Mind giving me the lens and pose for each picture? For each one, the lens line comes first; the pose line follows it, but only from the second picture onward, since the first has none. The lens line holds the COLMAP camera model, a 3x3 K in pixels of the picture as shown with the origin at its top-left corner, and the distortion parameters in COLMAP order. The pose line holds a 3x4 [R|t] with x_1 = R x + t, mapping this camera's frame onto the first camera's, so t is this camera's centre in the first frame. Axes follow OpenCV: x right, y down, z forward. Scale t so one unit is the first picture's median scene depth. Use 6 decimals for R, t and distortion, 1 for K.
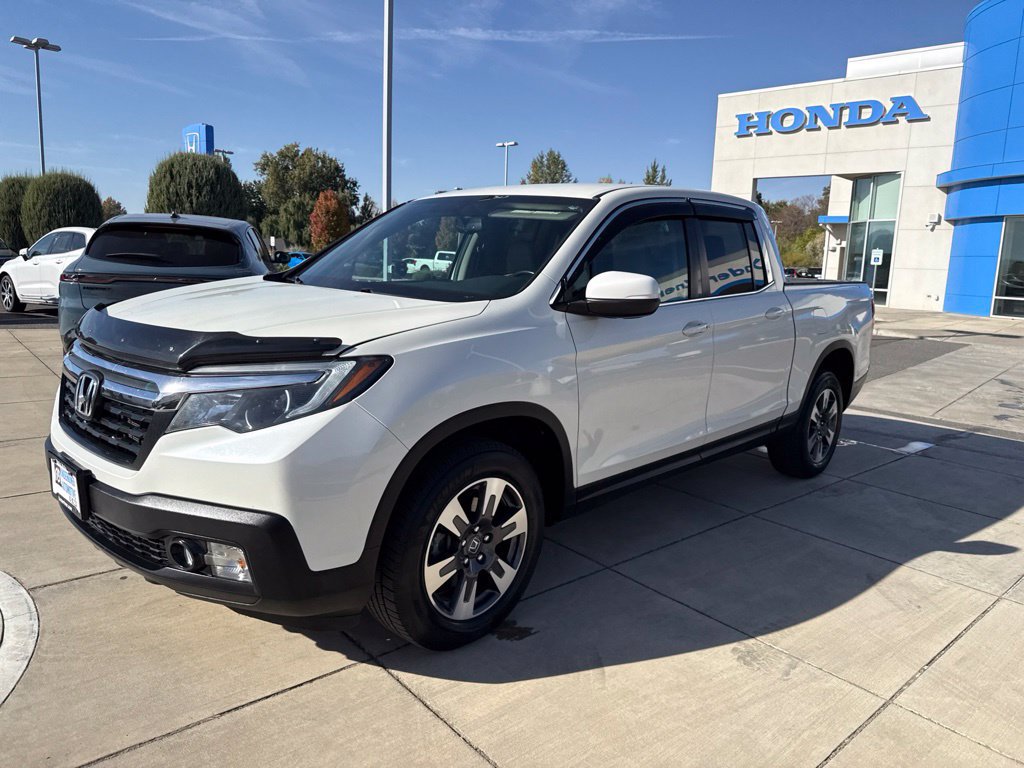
lens RADIAL K [[718.8, 0, 512.0], [0, 718.8, 384.0], [0, 0, 1]] dist [0.028097, -0.043941]
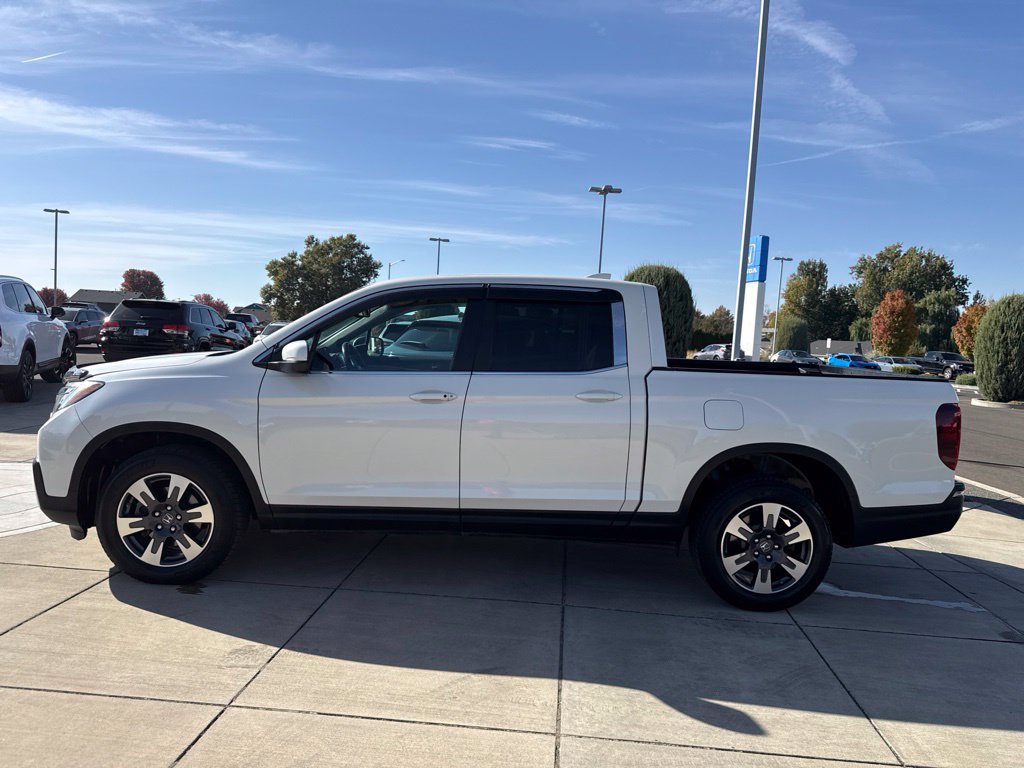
lens RADIAL K [[713.9, 0, 515.3], [0, 713.9, 386.6], [0, 0, 1]] dist [0.031093, -0.043302]
pose [[0.708542, 0.047525, -0.704066, 0.909912], [-0.142695, 0.986767, -0.076995, -0.021845], [0.691090, 0.155021, 0.705948, 0.240787]]
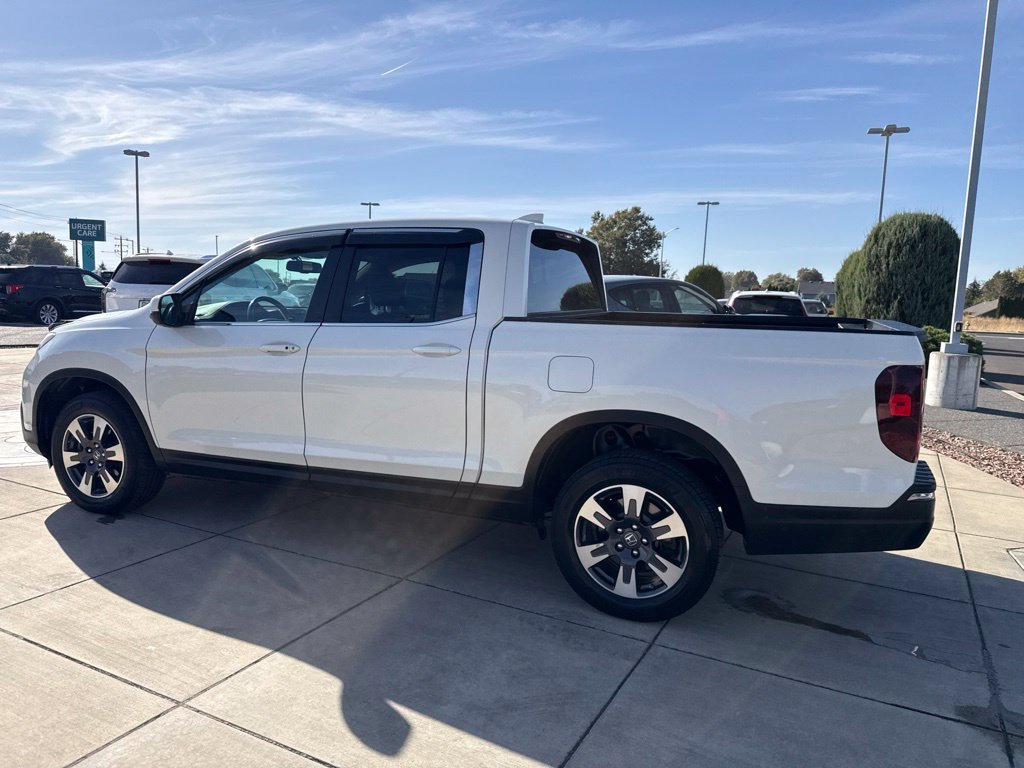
lens RADIAL K [[716.1, 0, 510.7], [0, 716.1, 369.6], [0, 0, 1]] dist [0.049242, -0.070435]
pose [[0.370596, 0.067502, -0.926338, 1.129662], [-0.174013, 0.984741, 0.002141, -0.088838], [0.912348, 0.160402, 0.376687, 0.733679]]
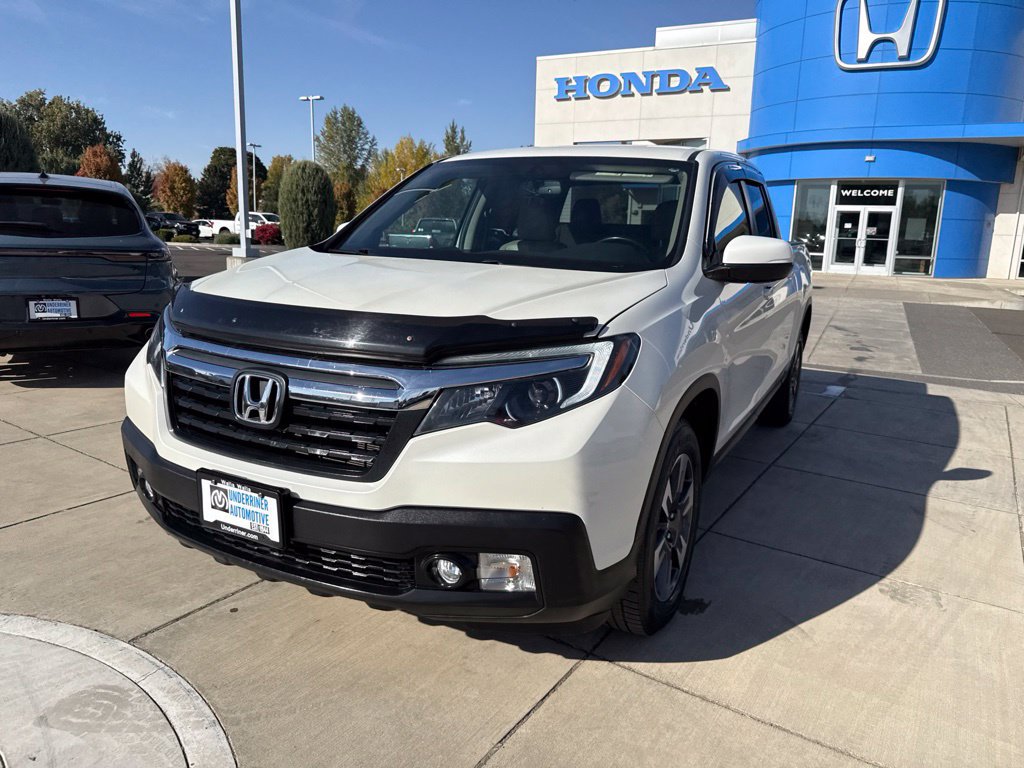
lens RADIAL K [[722.7, 0, 512.0], [0, 722.7, 384.0], [0, 0, 1]] dist [0.031855, -0.048364]
pose [[0.962852, -0.067706, 0.261404, -0.302377], [0.054863, 0.996915, 0.056130, -0.018562], [-0.264398, -0.039703, 0.963596, 0.072251]]
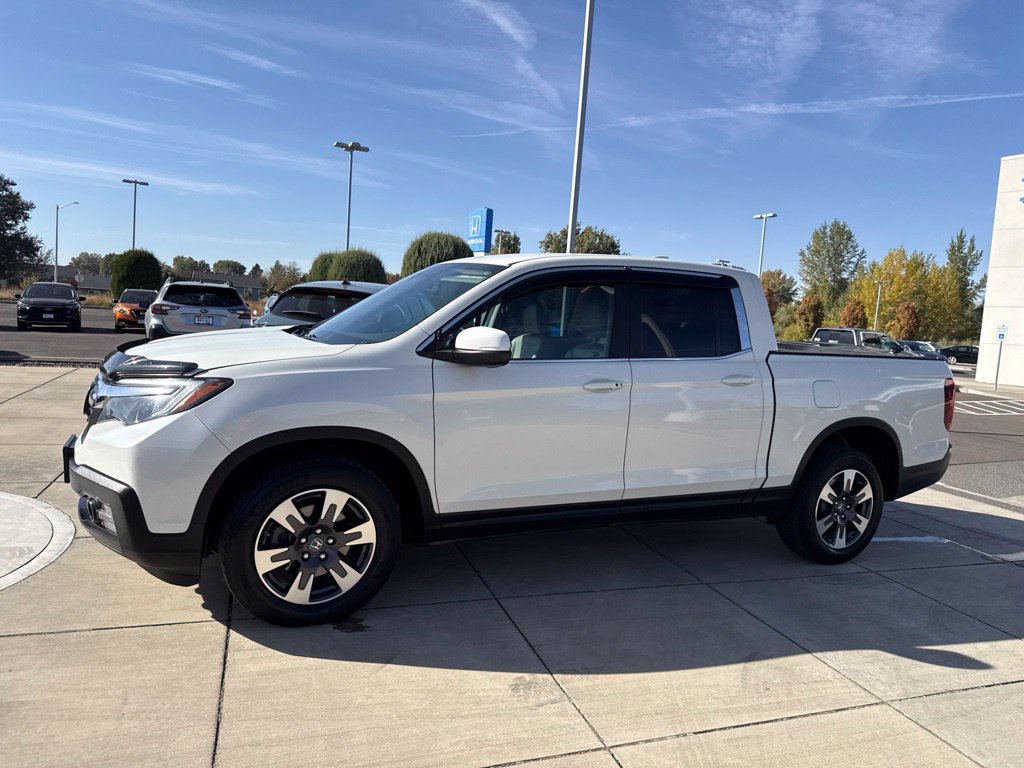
lens RADIAL K [[713.9, 0, 515.3], [0, 713.9, 386.6], [0, 0, 1]] dist [0.031093, -0.043302]
pose [[0.932023, 0.059372, -0.357502, 0.410886], [-0.092084, 0.992910, -0.075171, 0.011499], [0.350504, 0.102982, 0.930882, -0.024251]]
